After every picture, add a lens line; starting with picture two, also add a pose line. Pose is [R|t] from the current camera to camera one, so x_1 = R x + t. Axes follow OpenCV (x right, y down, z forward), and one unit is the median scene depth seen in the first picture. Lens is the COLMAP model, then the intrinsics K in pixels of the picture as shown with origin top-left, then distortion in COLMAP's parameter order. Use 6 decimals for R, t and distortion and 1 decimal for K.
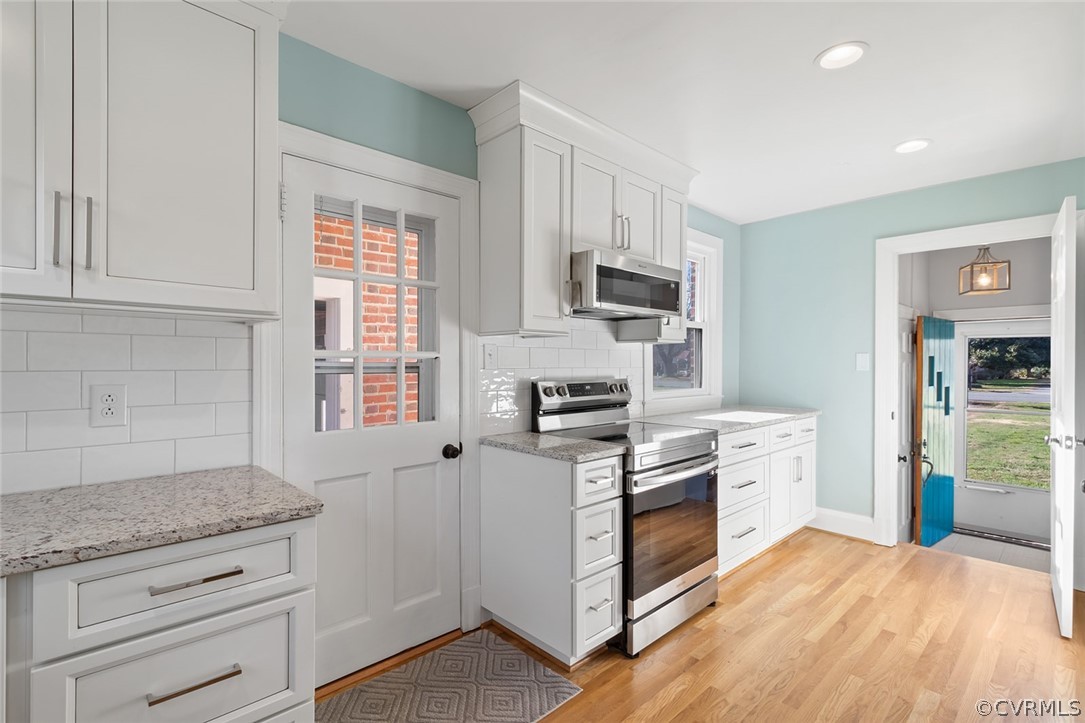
lens RADIAL K [[507.7, 0, 537.9], [0, 507.7, 360.1], [0, 0, 1]] dist [0.001308, 0.000096]
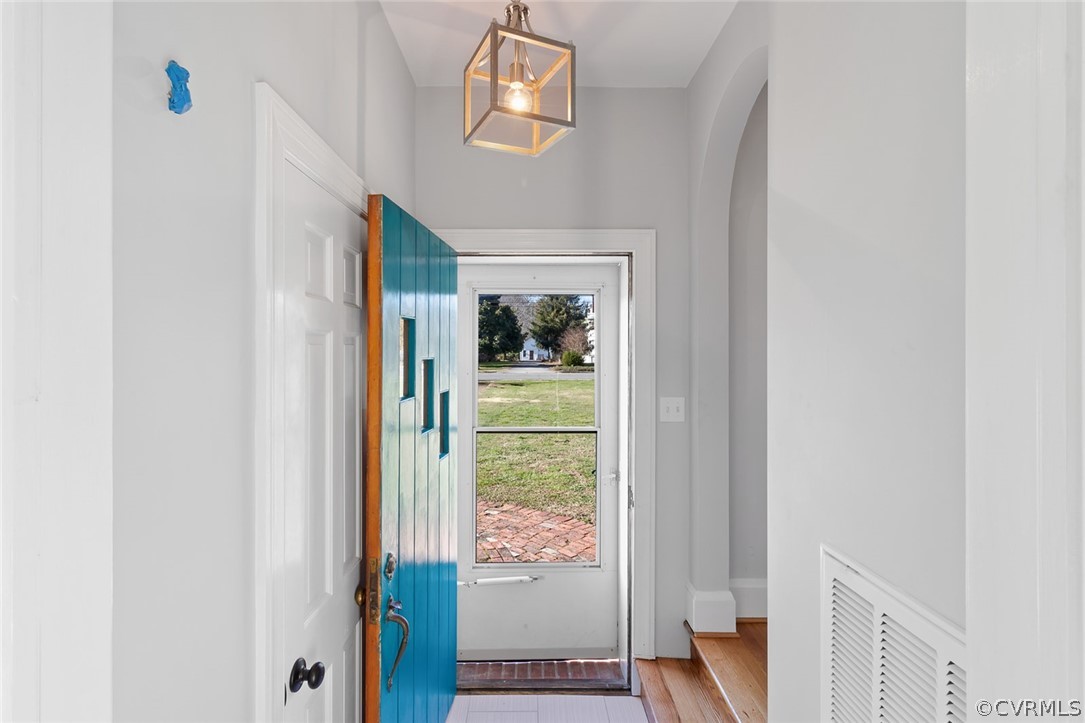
lens RADIAL K [[507.7, 0, 537.9], [0, 507.7, 360.1], [0, 0, 1]] dist [0.001308, 0.000096]
pose [[0.670551, -0.018747, 0.741627, 0.519628], [0.000241, 0.999686, 0.025053, 0.013084], [-0.741864, -0.016621, 0.670345, 0.627569]]
